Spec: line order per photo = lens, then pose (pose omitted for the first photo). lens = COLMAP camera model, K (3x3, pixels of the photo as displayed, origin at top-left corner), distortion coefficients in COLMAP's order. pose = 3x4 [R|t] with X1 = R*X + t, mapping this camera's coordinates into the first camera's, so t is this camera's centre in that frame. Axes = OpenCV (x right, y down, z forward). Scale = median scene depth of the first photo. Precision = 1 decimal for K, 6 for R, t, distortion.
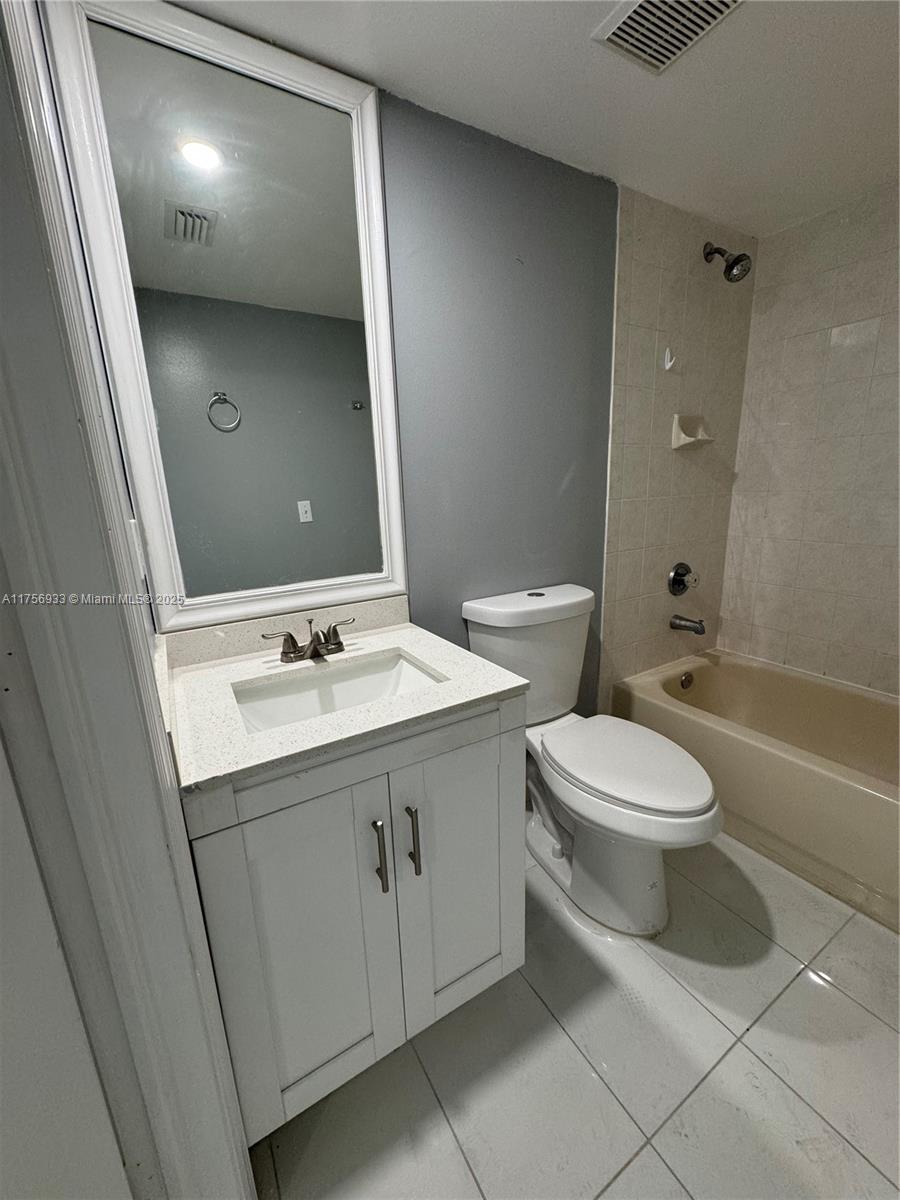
lens RADIAL K [[477.8, 0, 450.0], [0, 477.8, 600.0], [0, 0, 1]] dist [-0.000894, 0.000309]
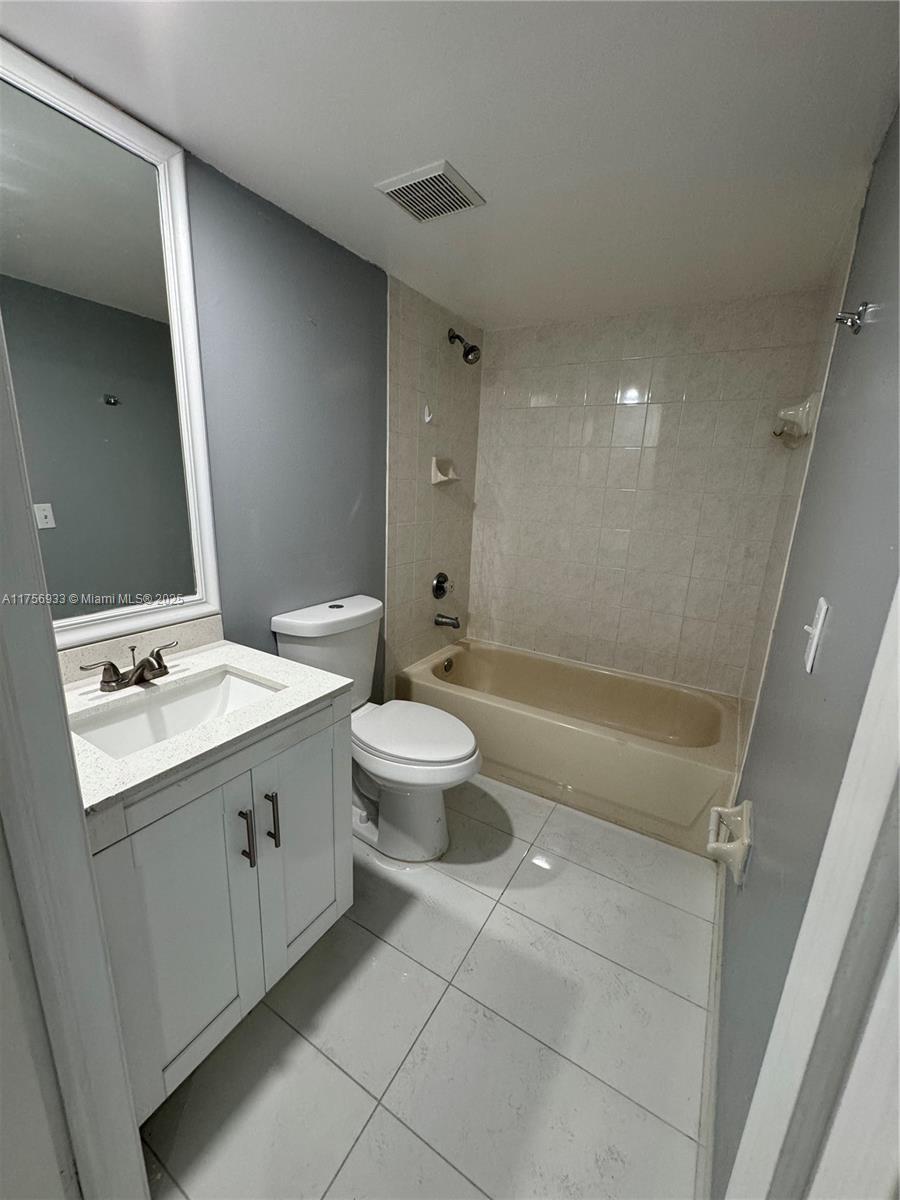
lens RADIAL K [[477.8, 0, 450.0], [0, 477.8, 600.0], [0, 0, 1]] dist [-0.000894, 0.000309]
pose [[0.880159, -0.044028, 0.472632, -0.129902], [0.040176, 0.999026, 0.018246, -0.038012], [-0.472975, 0.002929, 0.881071, -0.169551]]
